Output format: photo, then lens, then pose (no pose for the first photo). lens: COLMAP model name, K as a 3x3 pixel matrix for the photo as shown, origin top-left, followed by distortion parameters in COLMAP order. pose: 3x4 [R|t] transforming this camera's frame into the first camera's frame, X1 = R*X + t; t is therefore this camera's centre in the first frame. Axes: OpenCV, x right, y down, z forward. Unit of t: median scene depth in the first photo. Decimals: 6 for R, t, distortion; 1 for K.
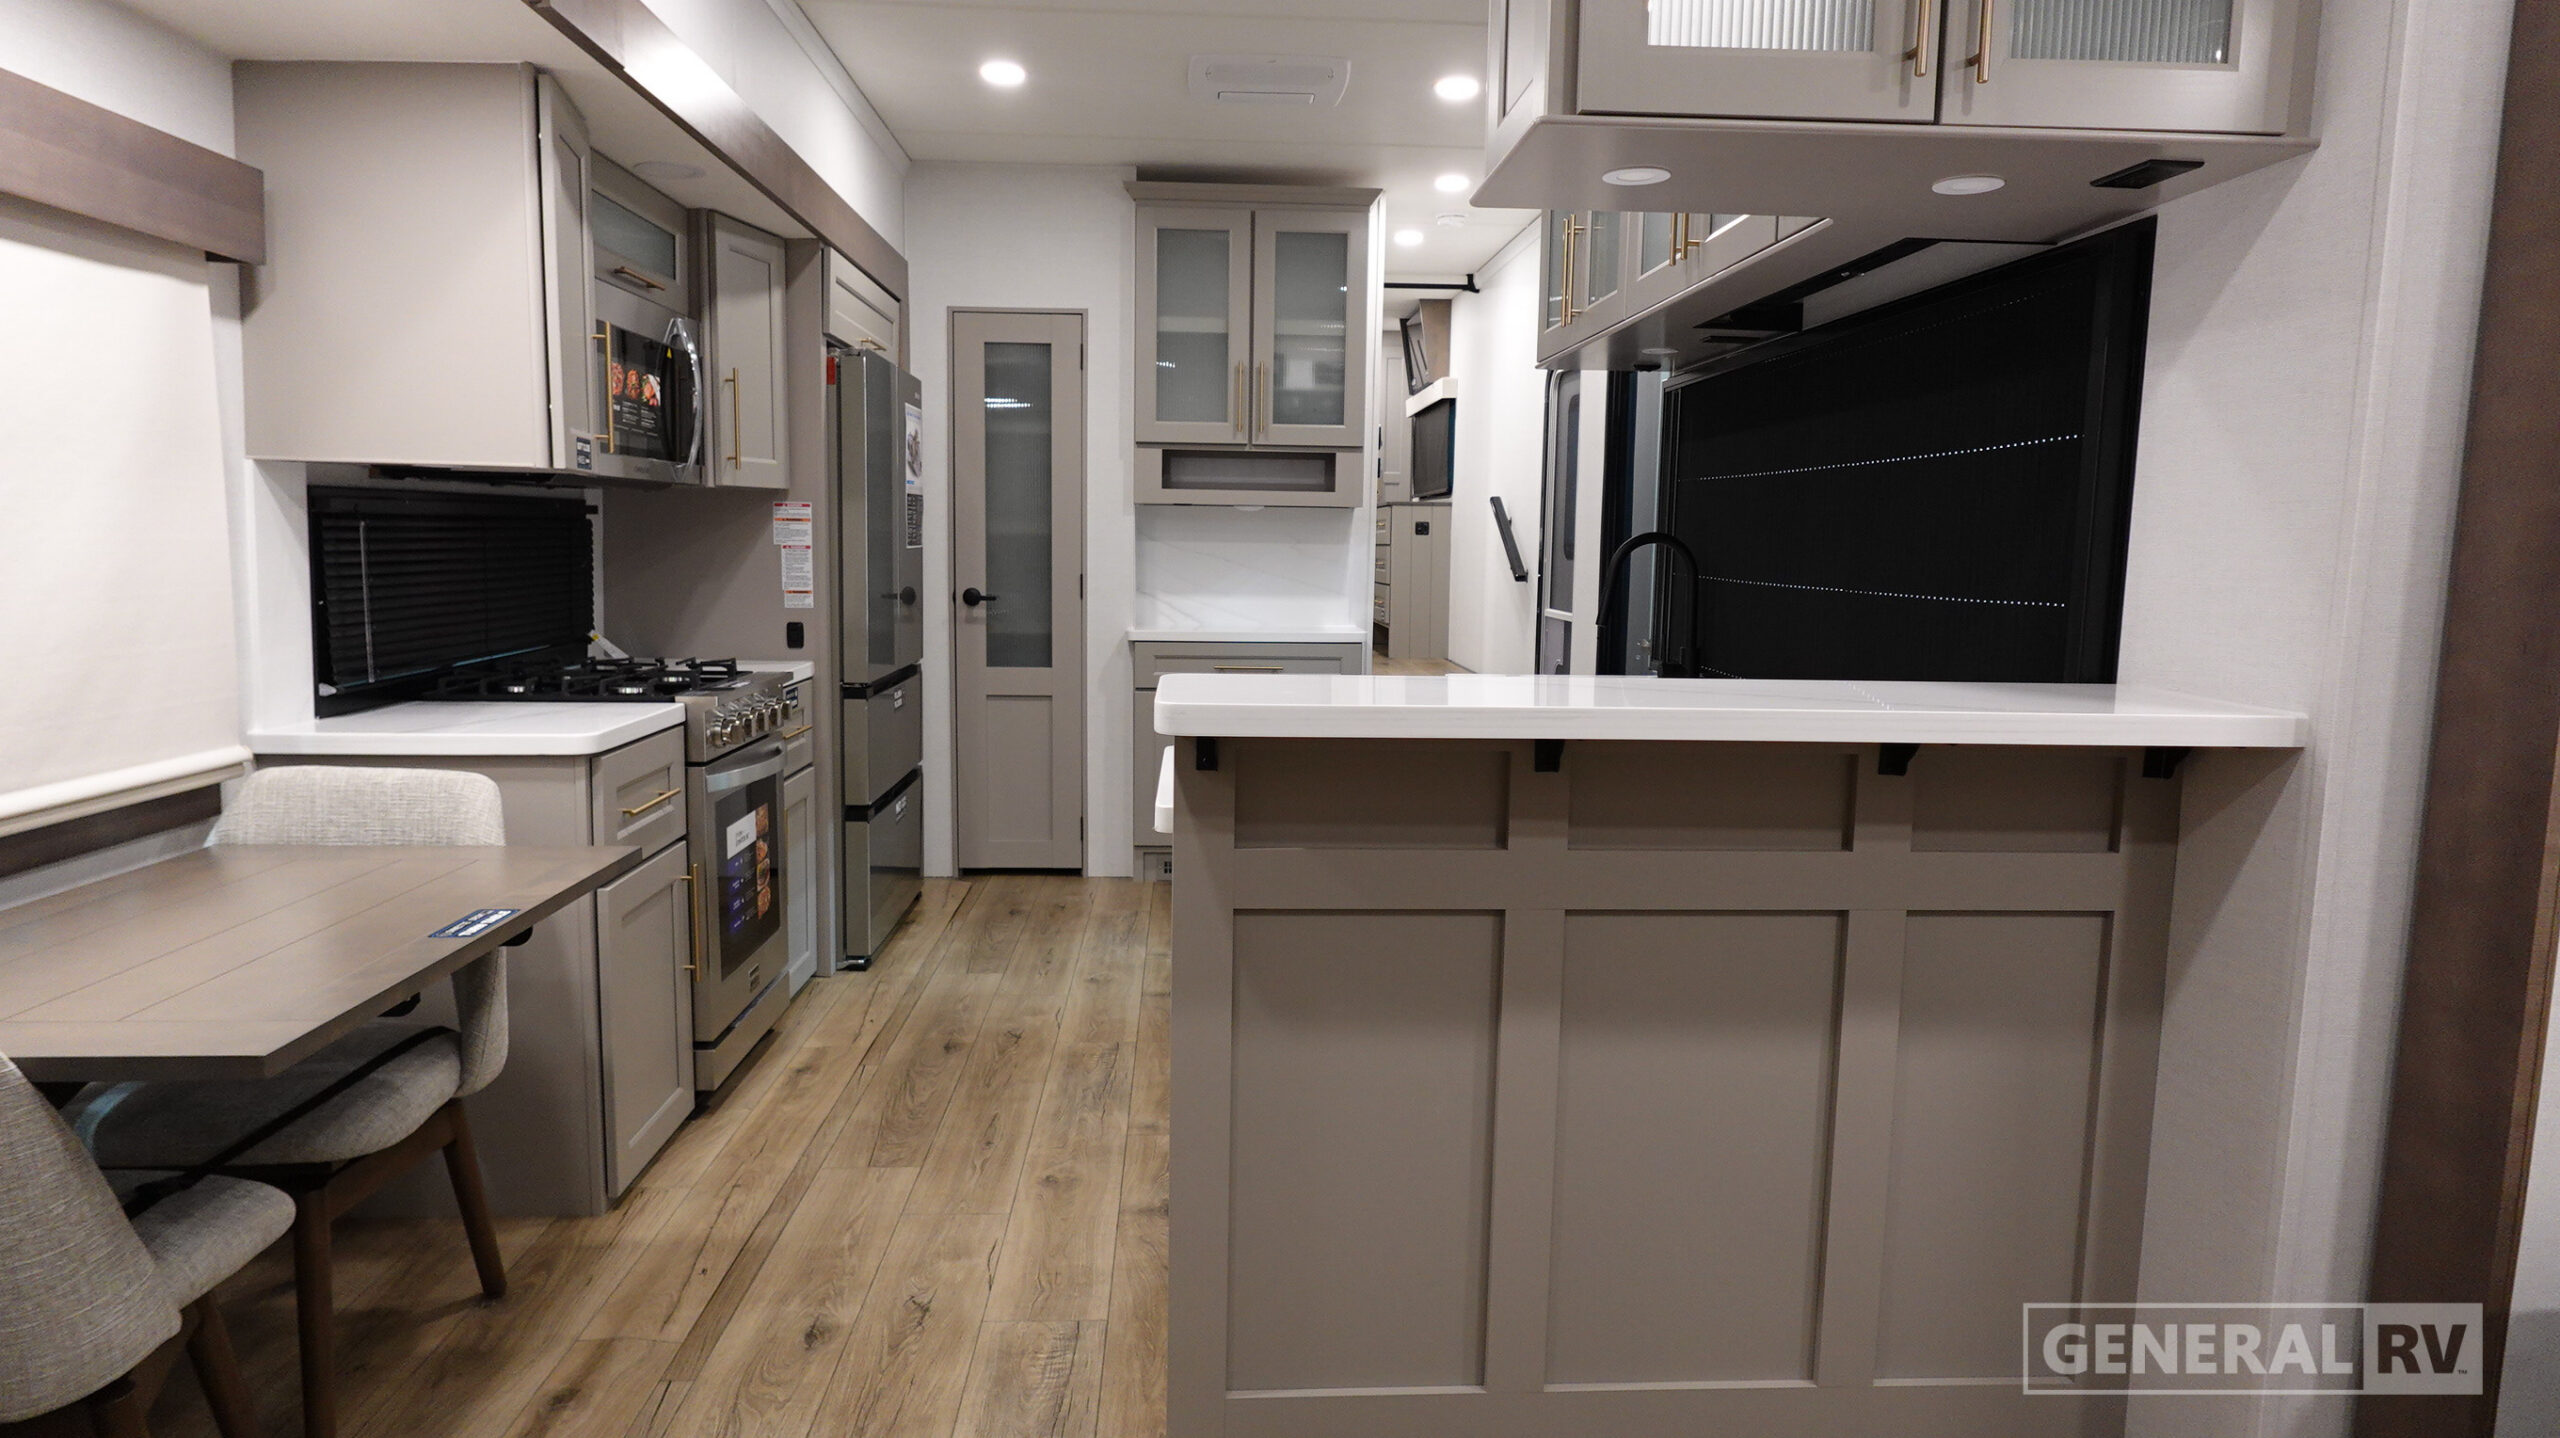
lens RADIAL K [[1509.5, 0, 1280.5], [0, 1509.5, 718.4], [0, 0, 1]] dist [0.000392, 0.002824]
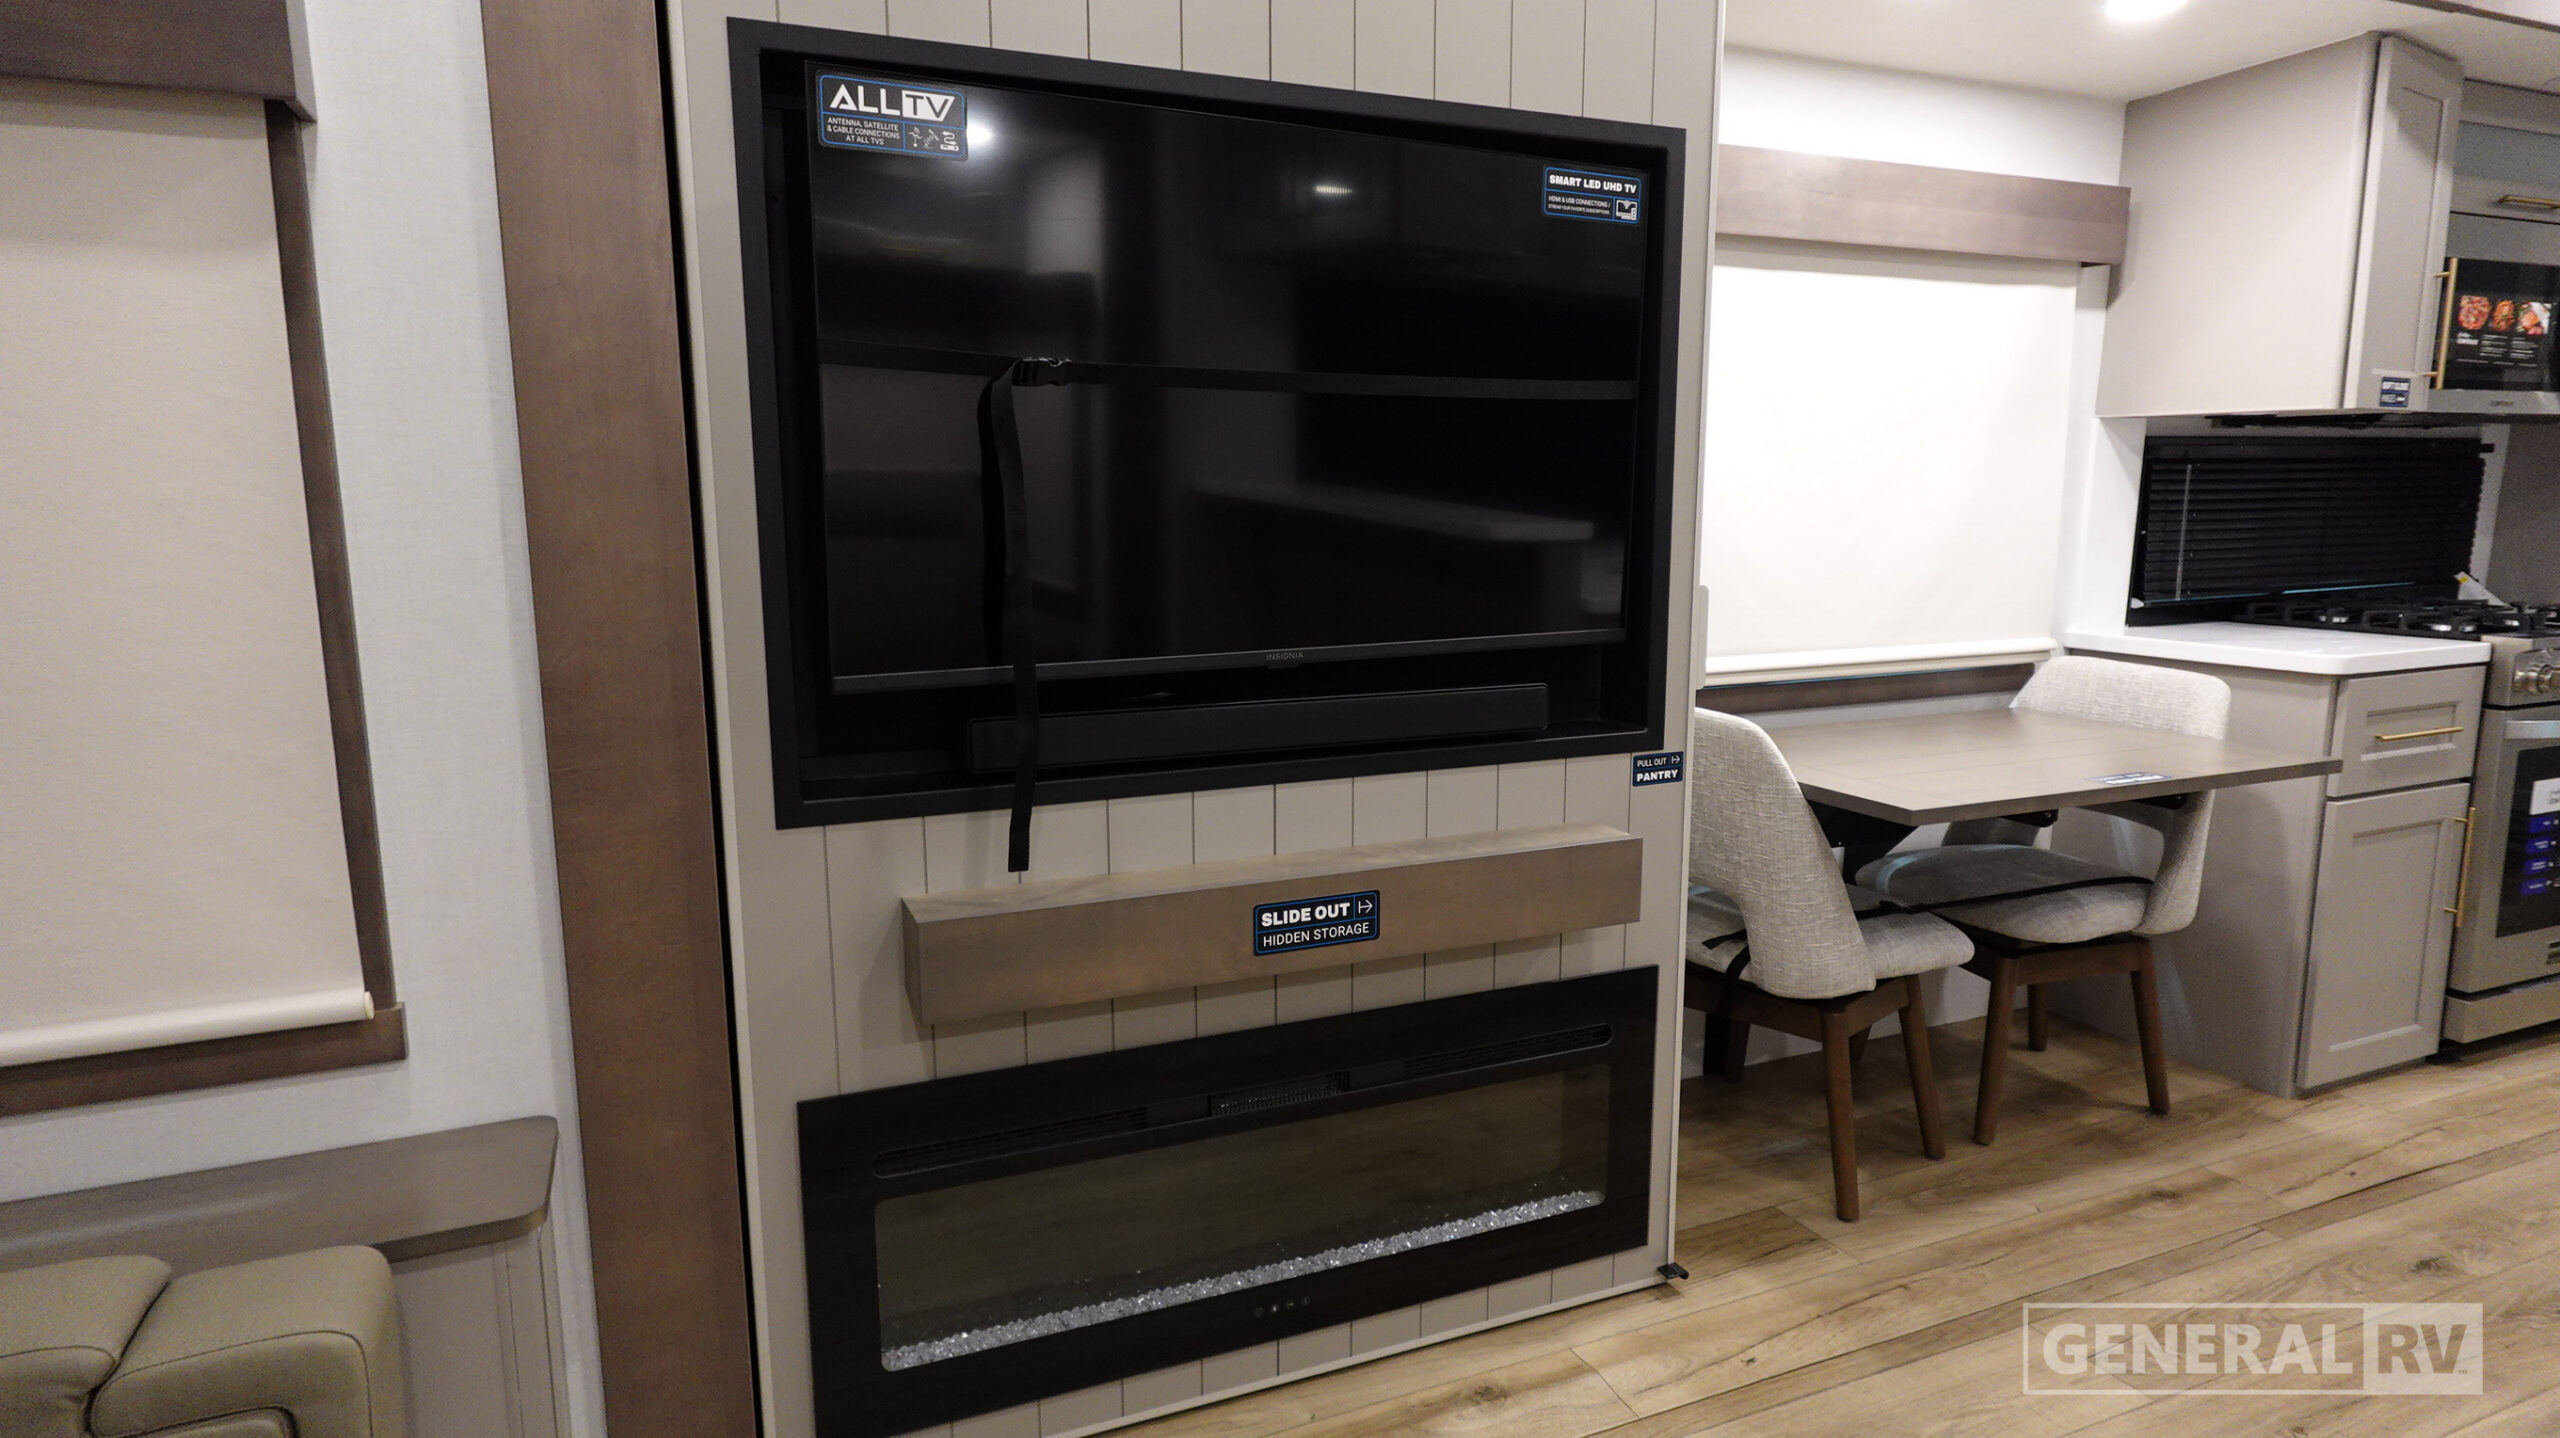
lens RADIAL K [[1437.9, 0, 1277.8], [0, 1437.9, 715.1], [0, 0, 1]] dist [-0.000754, 0.000812]
pose [[0.340924, 0.129464, -0.931134, 0.259311], [-0.099970, 0.989848, 0.101025, 0.025548], [0.934760, 0.058644, 0.350406, -0.067132]]
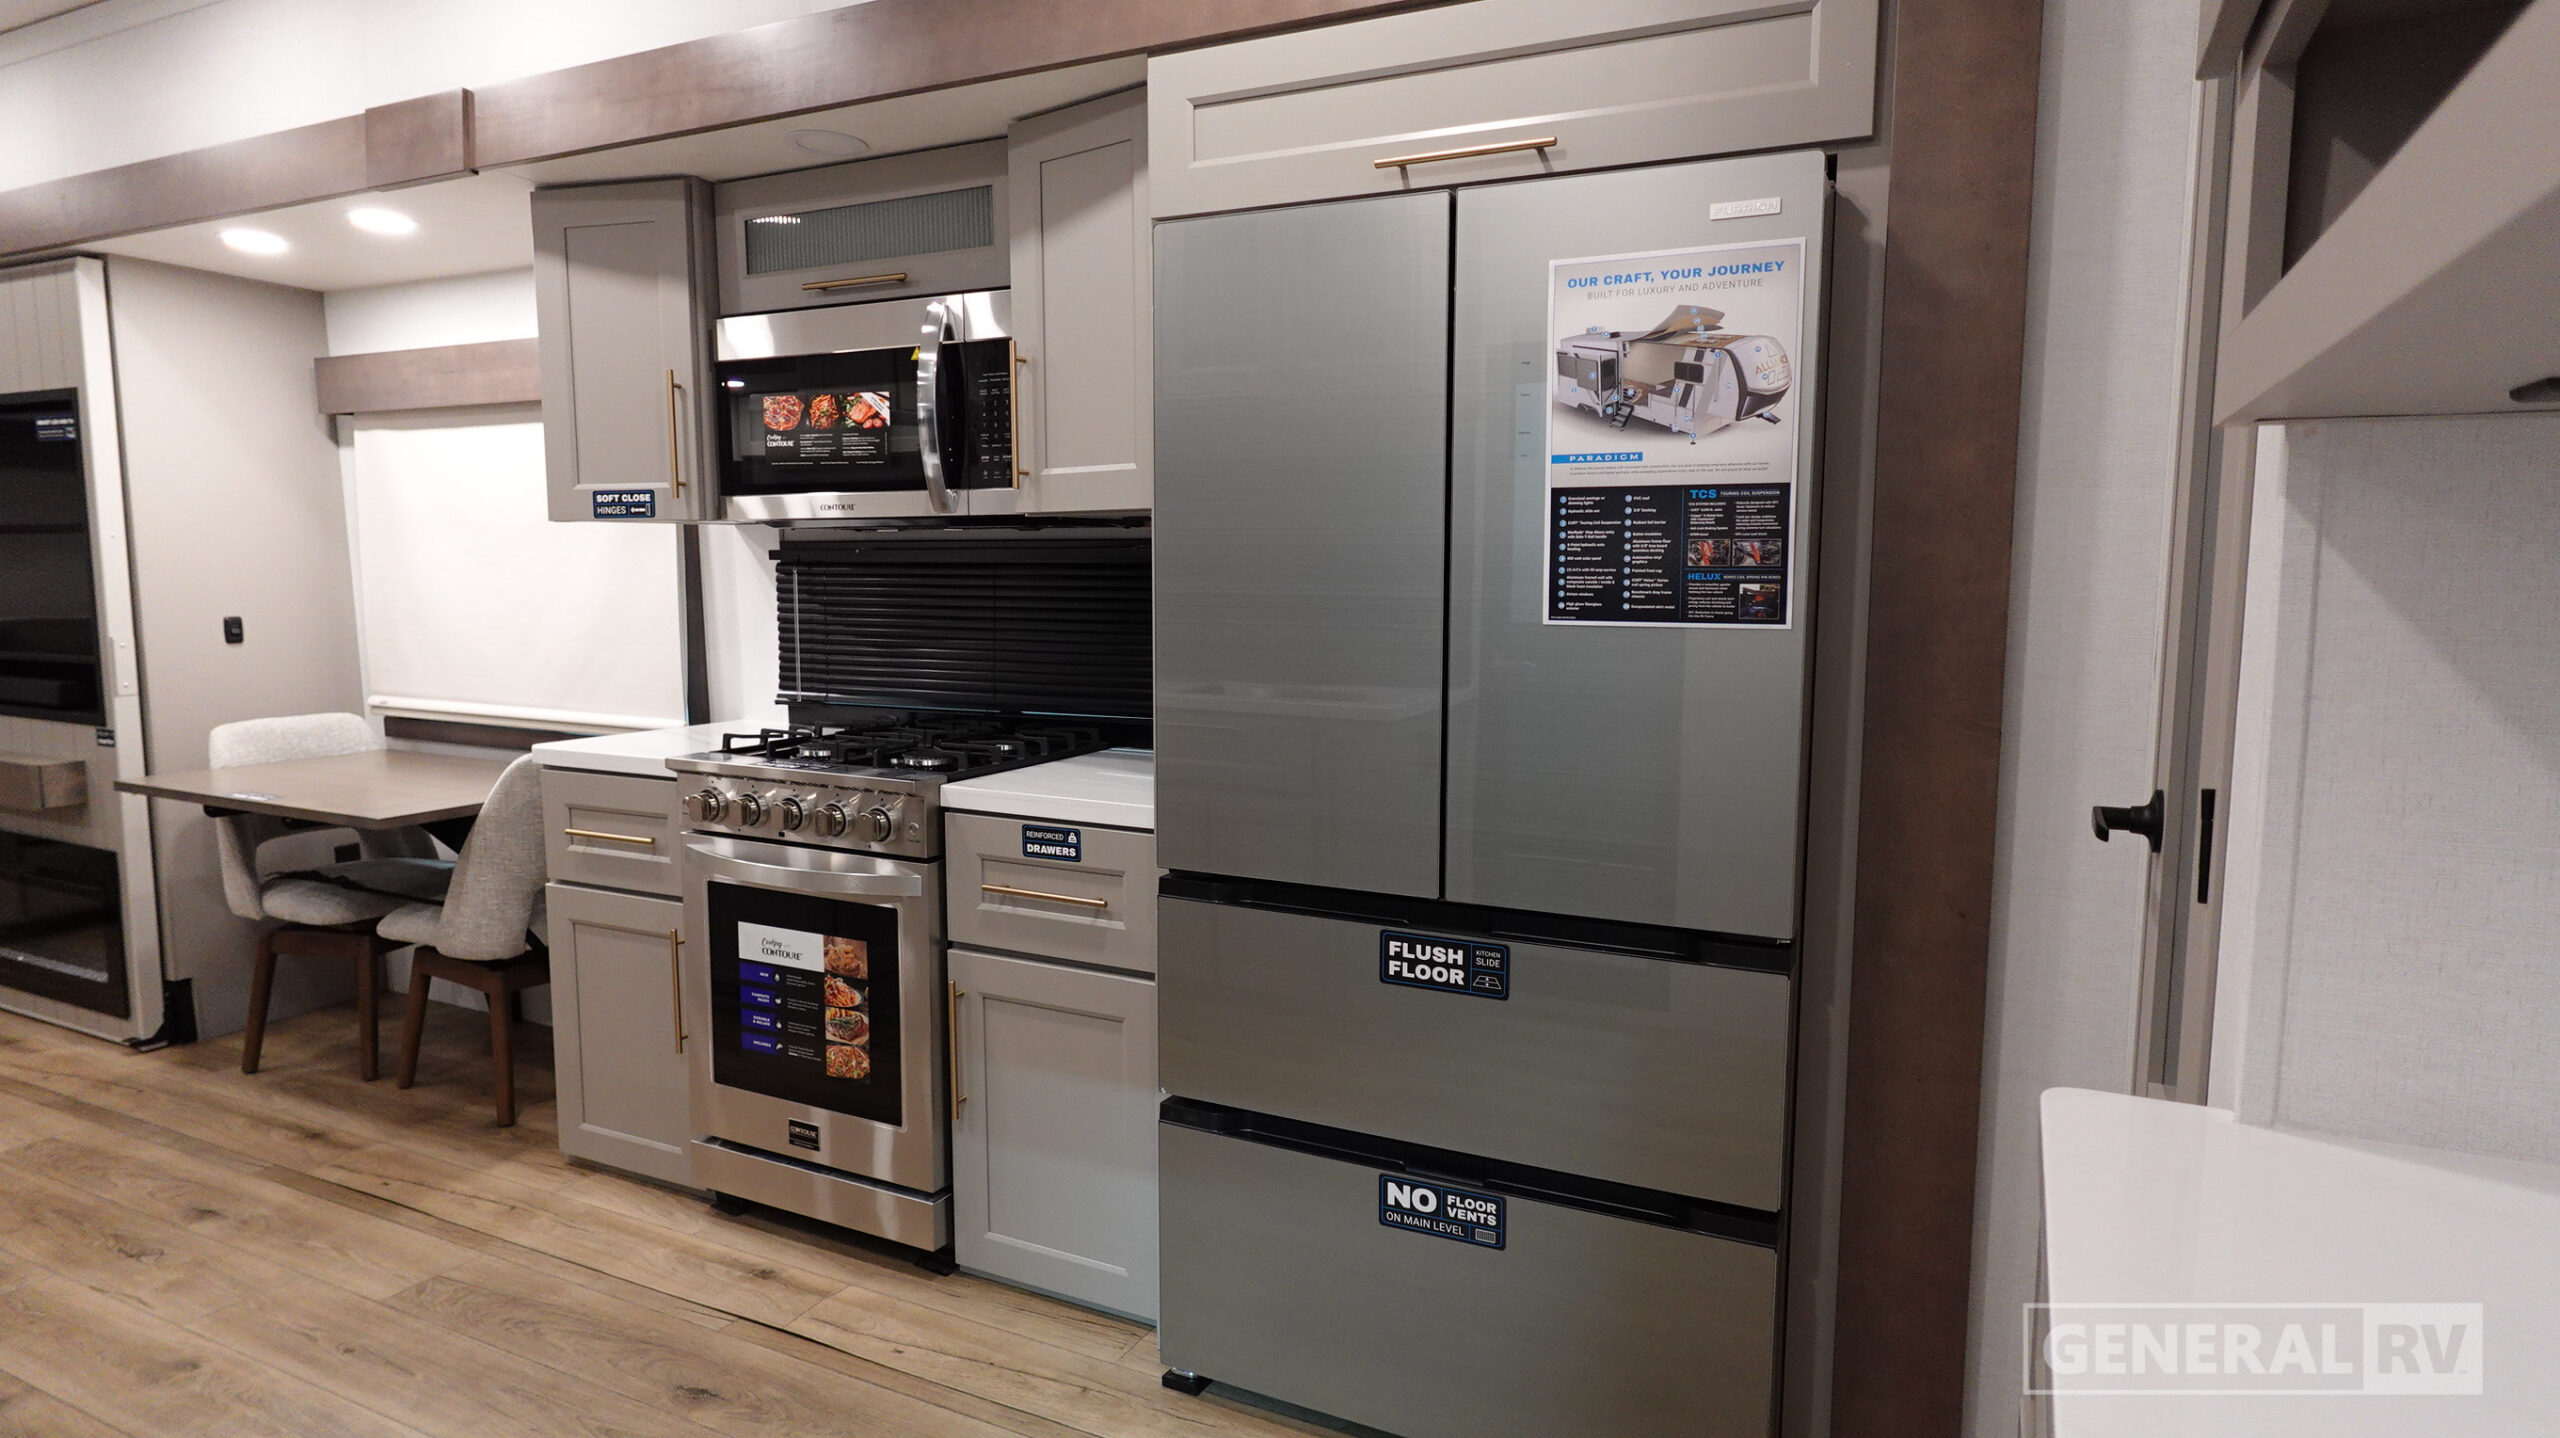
lens RADIAL K [[1447.9, 0, 1282.5], [0, 1447.9, 718.6], [0, 0, 1]] dist [-0.001538, 0.002565]
pose [[-0.501937, 0.074848, -0.861660, 0.234482], [-0.116547, 0.981309, 0.153132, -0.267163], [0.857016, 0.177287, -0.483832, 2.169157]]
